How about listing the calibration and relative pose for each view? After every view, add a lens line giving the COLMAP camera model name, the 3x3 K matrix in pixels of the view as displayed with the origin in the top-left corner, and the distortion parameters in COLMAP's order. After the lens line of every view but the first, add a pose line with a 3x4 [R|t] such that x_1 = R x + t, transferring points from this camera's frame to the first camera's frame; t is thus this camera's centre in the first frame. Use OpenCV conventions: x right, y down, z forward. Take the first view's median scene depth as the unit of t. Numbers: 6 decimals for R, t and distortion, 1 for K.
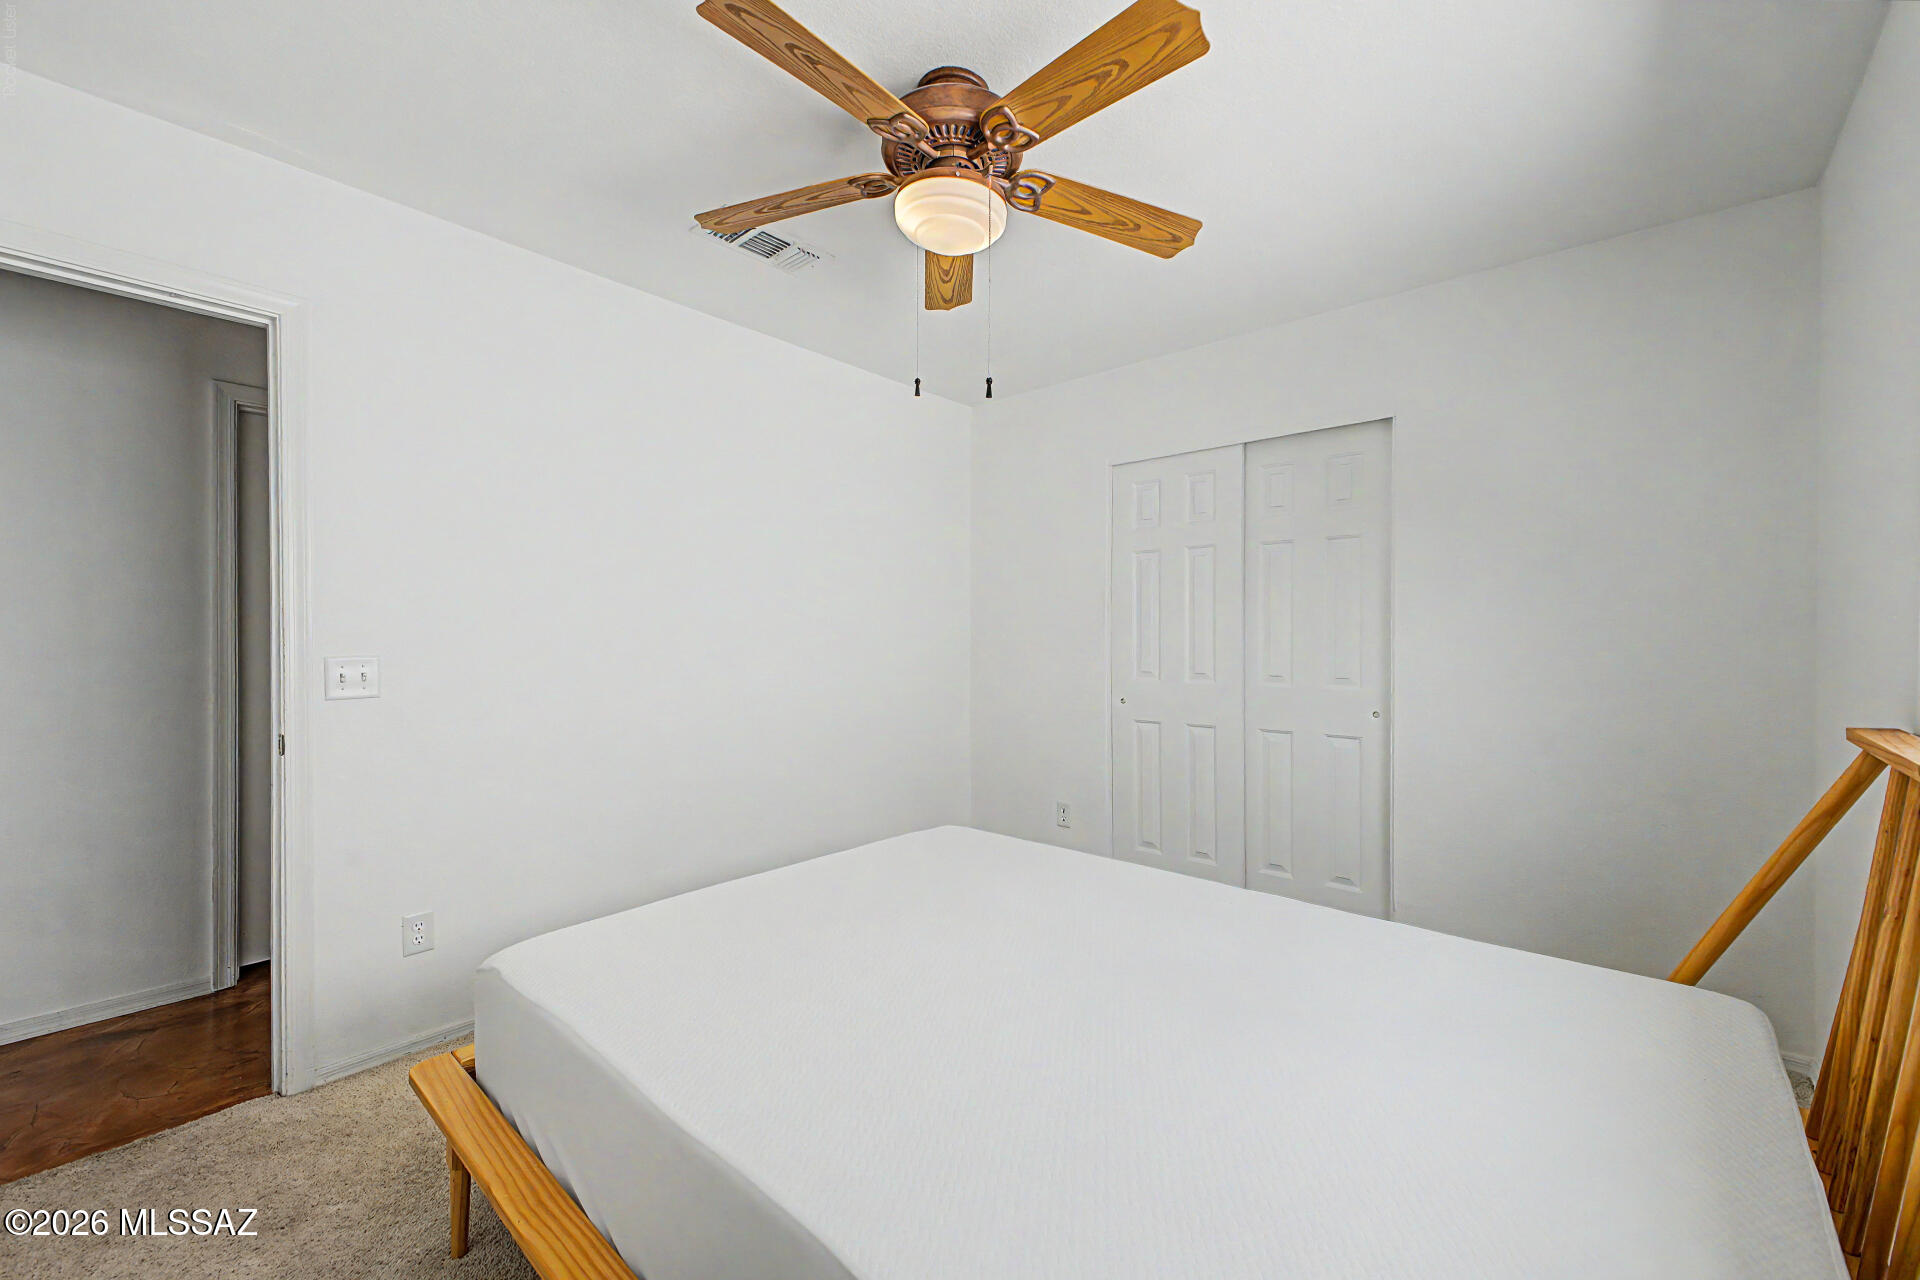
lens RADIAL K [[763.3, 0, 956.3], [0, 763.3, 645.9], [0, 0, 1]] dist [0.019841, -0.000151]
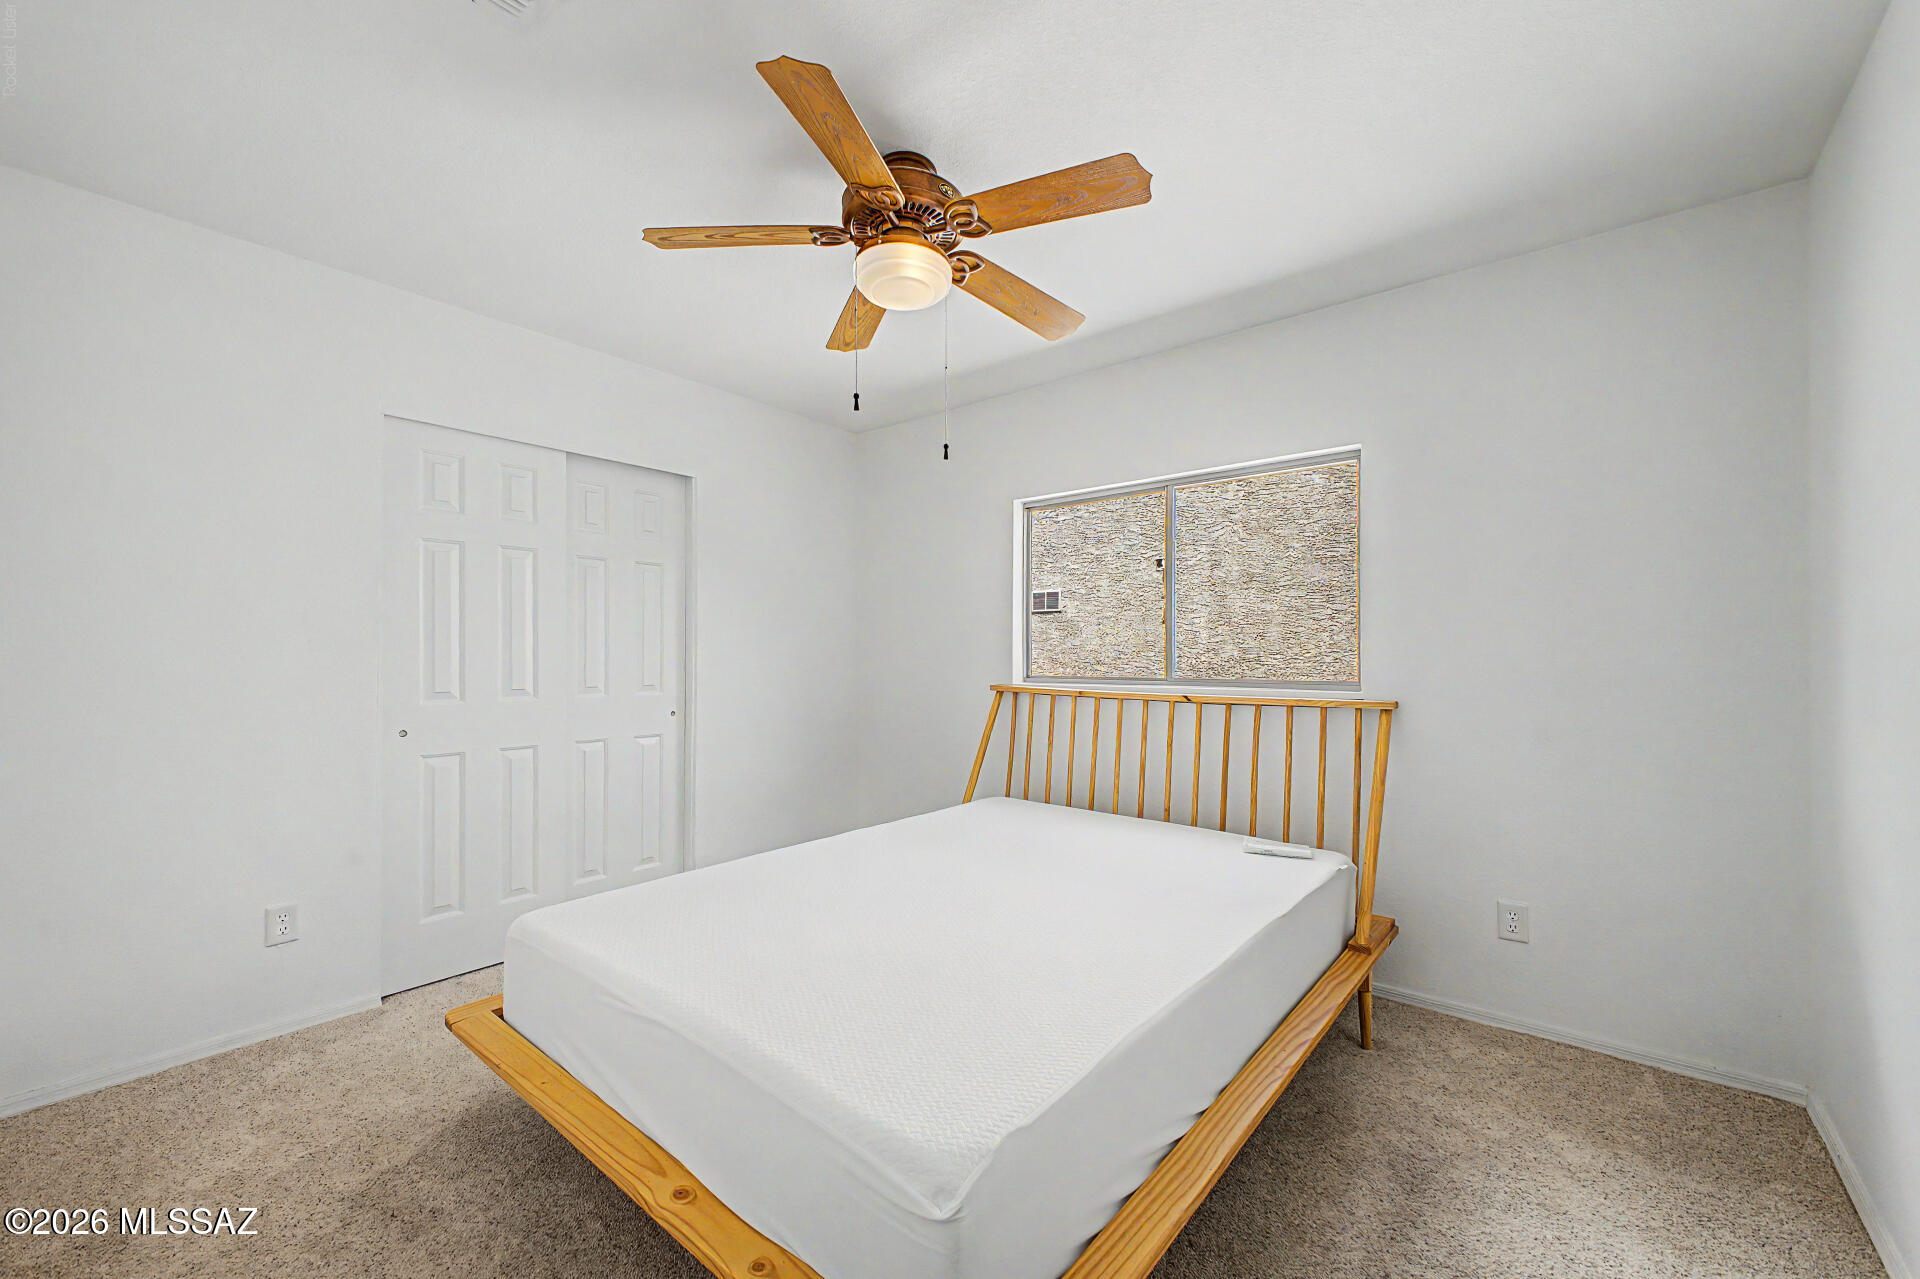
lens RADIAL K [[763.3, 0, 956.3], [0, 763.3, 645.4], [0, 0, 1]] dist [0.019841, -0.000151]
pose [[-0.021613, 0.009456, 0.999722, -0.697411], [0.012255, 0.999883, -0.009193, -0.001804], [-0.999691, 0.012053, -0.021726, 0.577433]]
